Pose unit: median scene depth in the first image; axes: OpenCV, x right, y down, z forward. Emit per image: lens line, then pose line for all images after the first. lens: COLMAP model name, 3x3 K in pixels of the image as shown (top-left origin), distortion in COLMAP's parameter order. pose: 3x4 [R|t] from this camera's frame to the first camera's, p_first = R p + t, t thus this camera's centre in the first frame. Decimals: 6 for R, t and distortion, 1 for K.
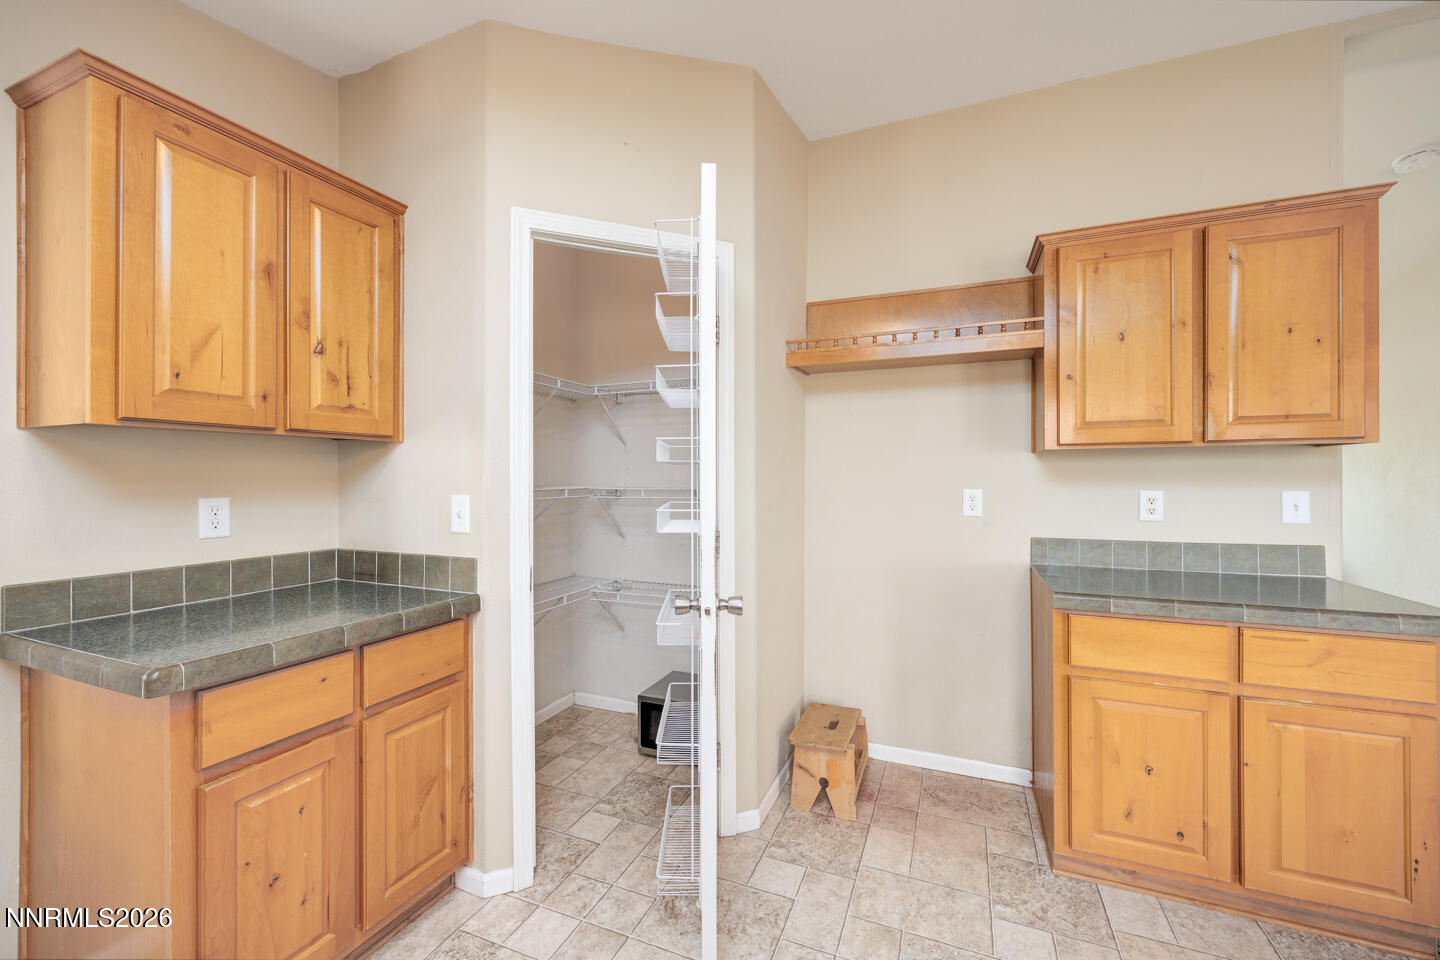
lens RADIAL K [[592.5, 0, 707.8], [0, 592.5, 479.9], [0, 0, 1]] dist [0.020513, 0.000113]
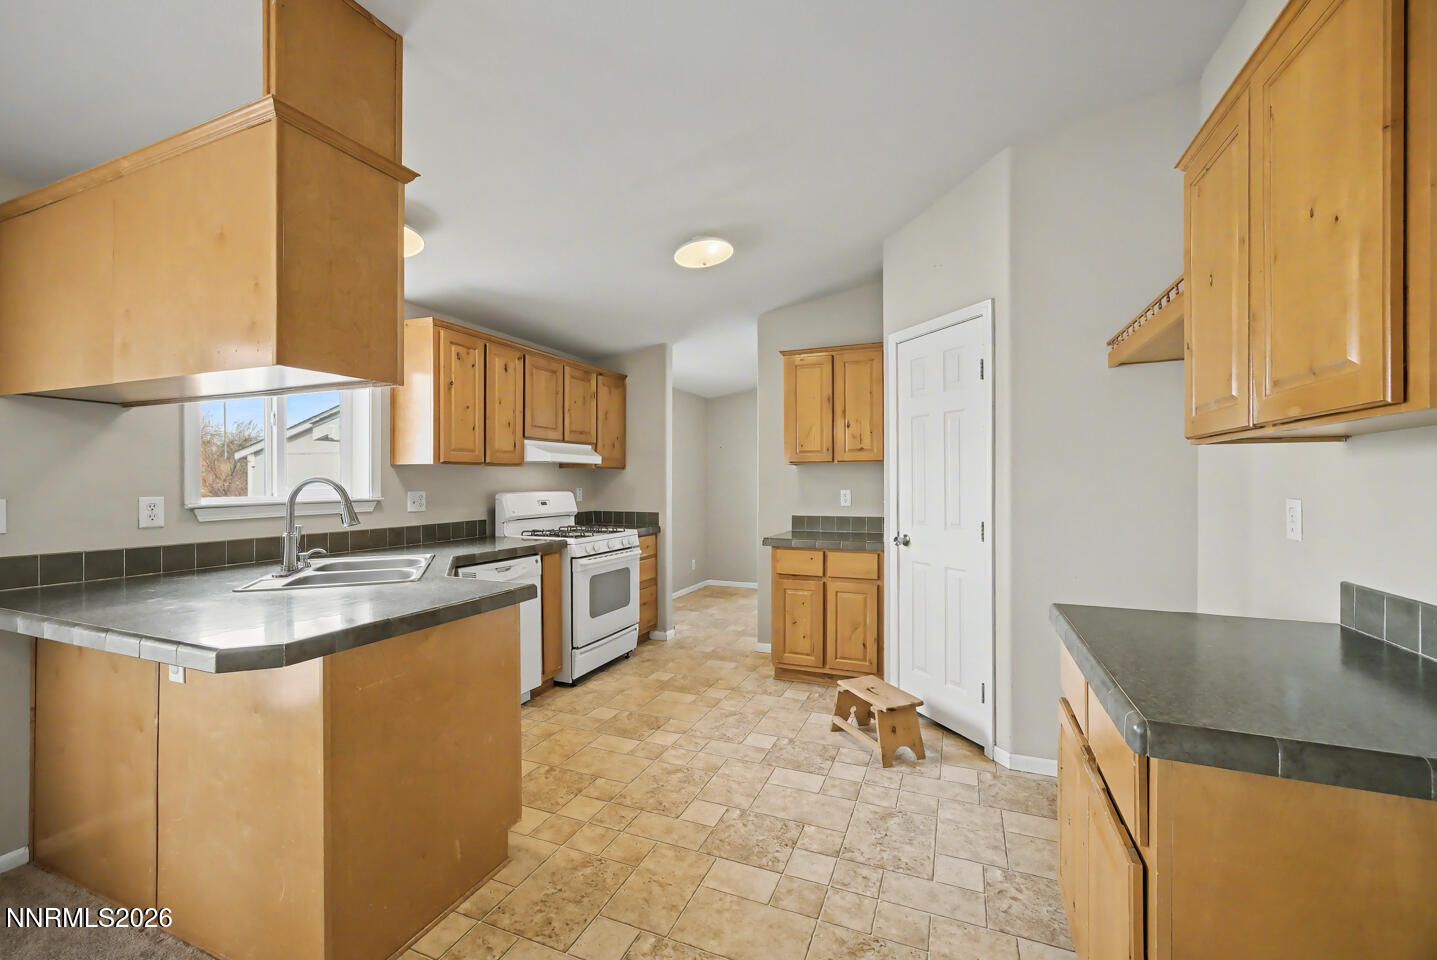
lens RADIAL K [[605.8, 0, 716.6], [0, 605.8, 471.0], [0, 0, 1]] dist [0.029121, 0.000366]
pose [[0.001371, -0.011983, -0.999927, 1.606163], [-0.005730, 0.999912, -0.011991, -0.010879], [0.999983, 0.005746, 0.001303, 0.467337]]
